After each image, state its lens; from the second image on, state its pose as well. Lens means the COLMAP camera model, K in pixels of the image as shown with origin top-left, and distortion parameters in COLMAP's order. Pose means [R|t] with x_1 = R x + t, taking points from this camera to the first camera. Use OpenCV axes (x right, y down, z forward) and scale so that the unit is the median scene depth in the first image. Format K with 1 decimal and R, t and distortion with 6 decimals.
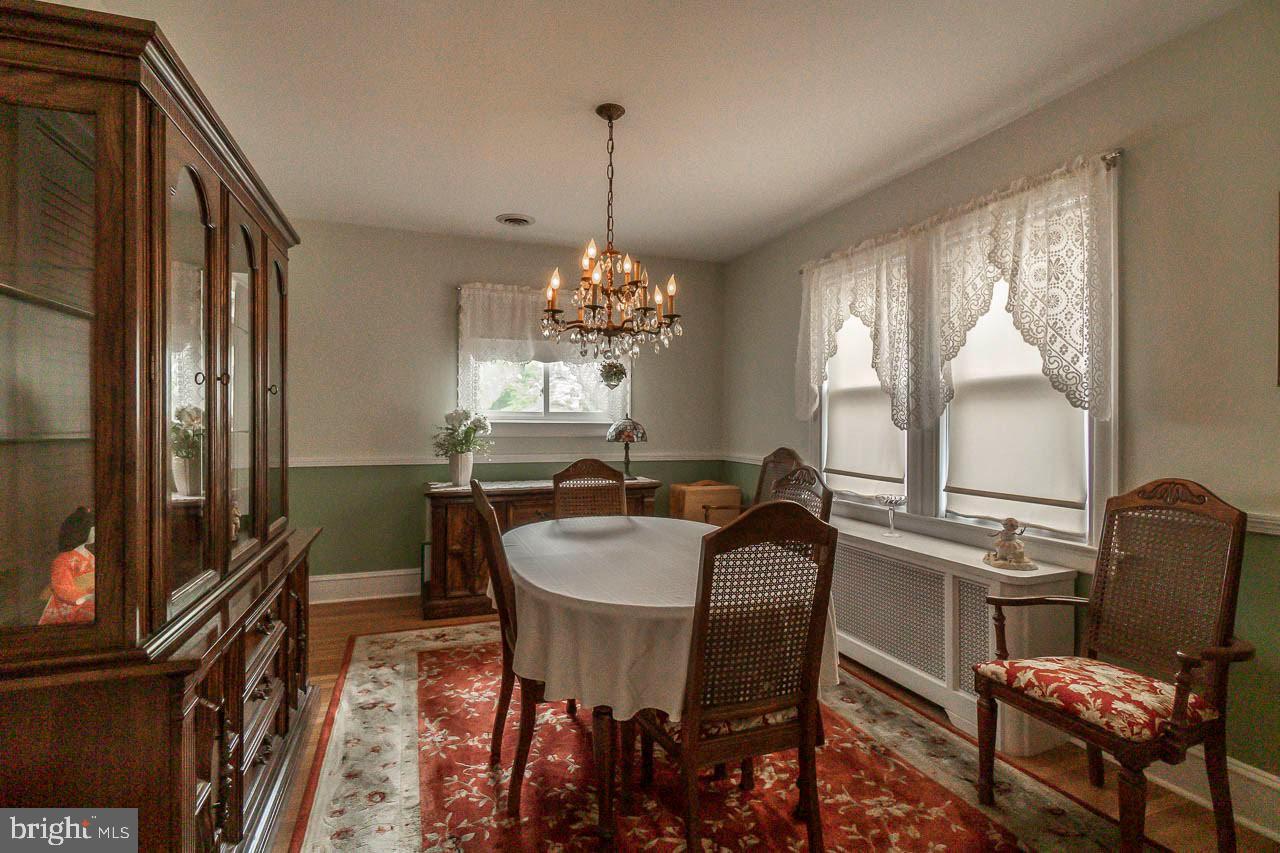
lens RADIAL K [[631.8, 0, 640.8], [0, 631.8, 426.0], [0, 0, 1]] dist [-0.007261, 0.001202]
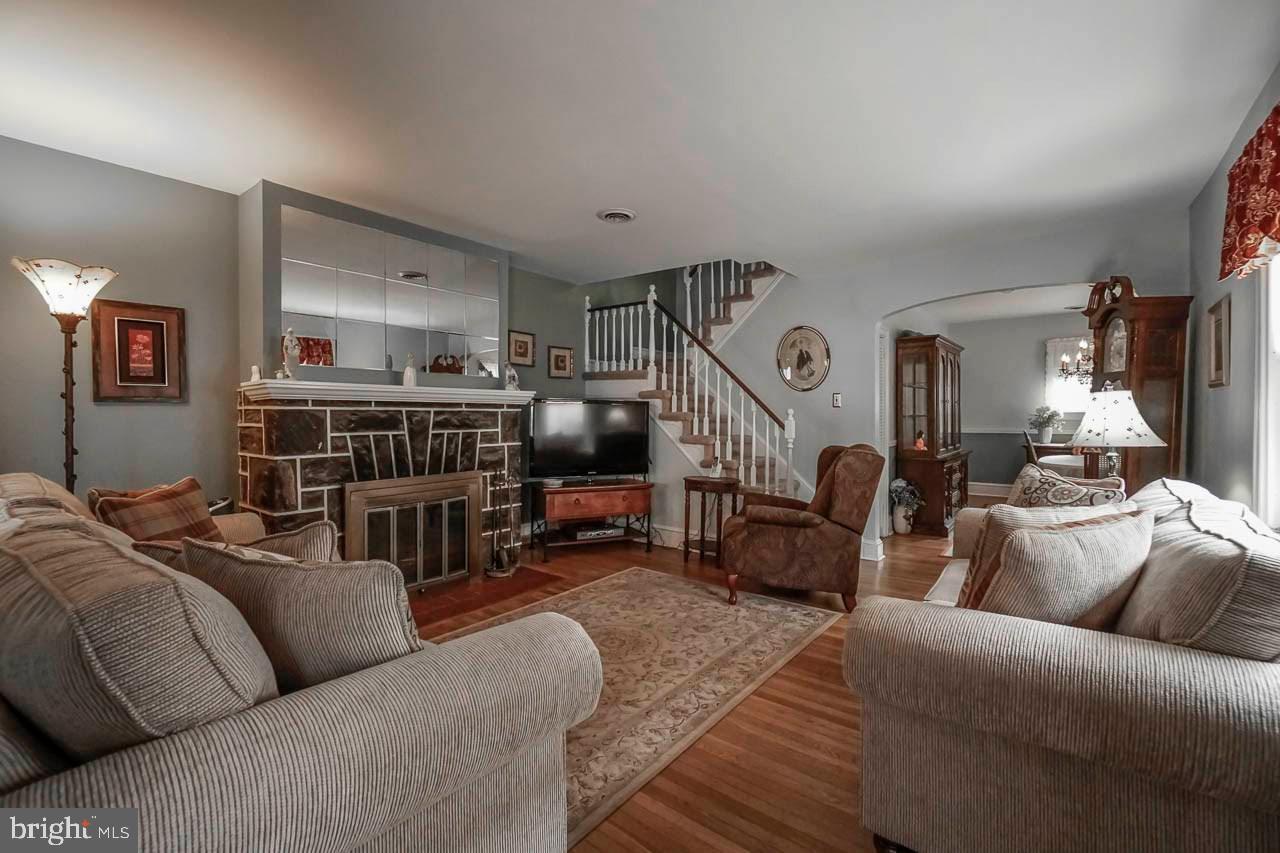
lens RADIAL K [[556.2, 0, 629.5], [0, 556.2, 422.0], [0, 0, 1]] dist [-0.004165, -0.000078]
pose [[0.525010, 0.008029, -0.851058, 0.520930], [0.001137, 0.999948, 0.010134, 0.004474], [0.851095, -0.006288, 0.524974, -1.045059]]
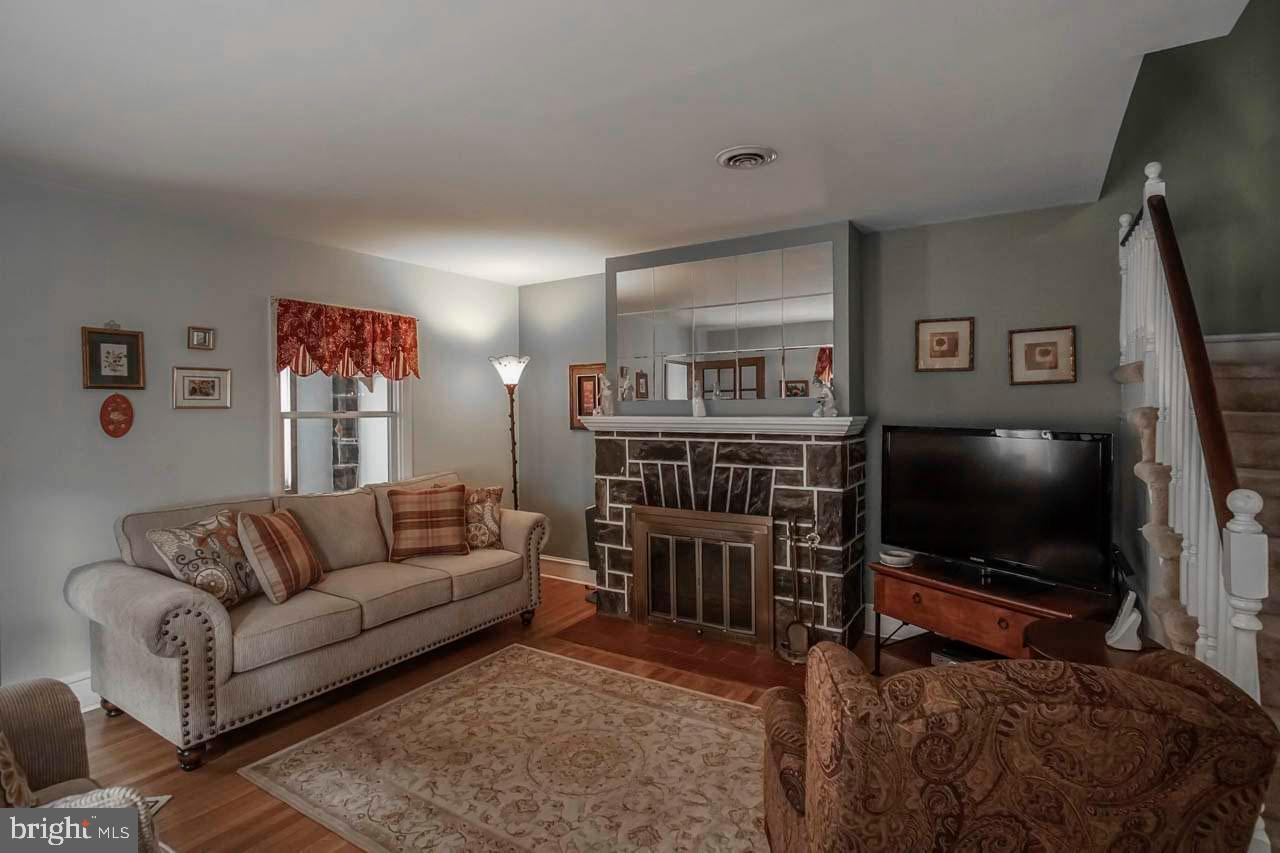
lens RADIAL K [[631.8, 0, 644.2], [0, 631.8, 416.6], [0, 0, 1]] dist [-0.007261, 0.001202]
pose [[-0.787171, 0.010107, -0.616652, 0.242509], [0.004833, 0.999936, 0.010218, -0.053771], [0.616716, 0.005063, -0.787169, -0.155230]]
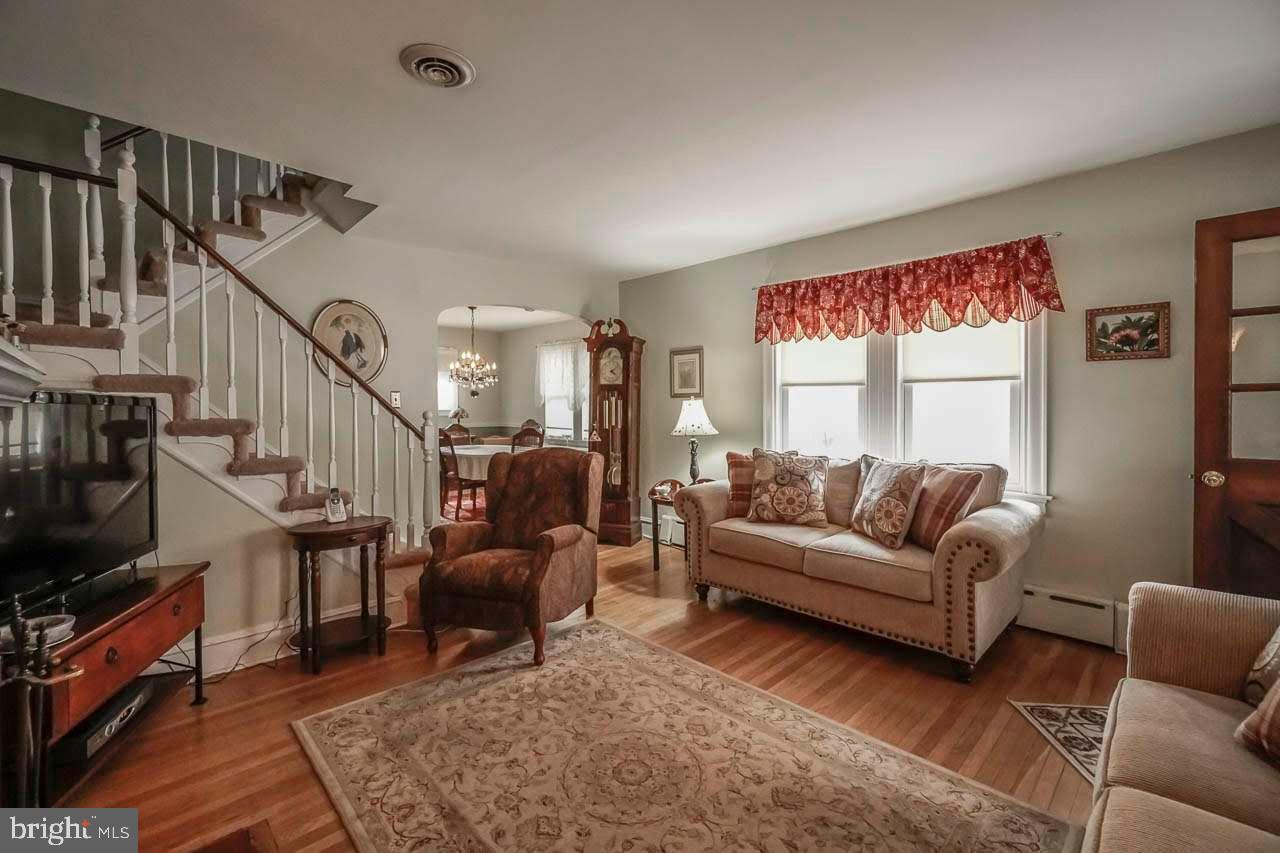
lens RADIAL K [[556.2, 0, 649.9], [0, 556.2, 414.6], [0, 0, 1]] dist [-0.004165, -0.000078]
pose [[0.899683, -0.014192, 0.436313, -0.289277], [0.007200, 0.999818, 0.017675, -0.017829], [-0.436484, -0.012760, 0.899622, -1.119558]]
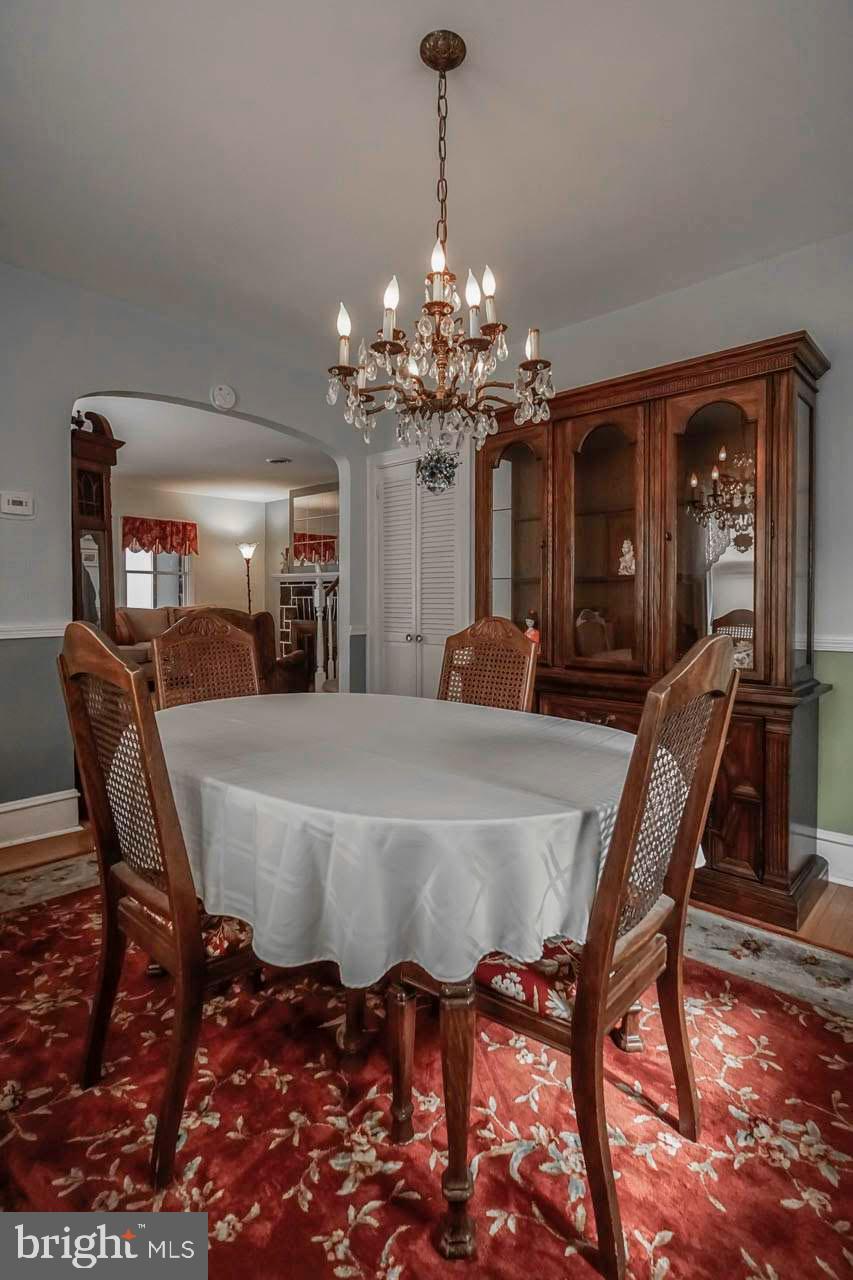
lens RADIAL K [[631.8, 0, 434.2], [0, 631.8, 610.9], [0, 0, 1]] dist [-0.007261, 0.001202]
pose [[-0.884383, 0.002779, -0.466753, 0.155894], [-0.007201, 0.999782, 0.019597, 0.030135], [0.466706, 0.020692, -0.884170, 0.987420]]
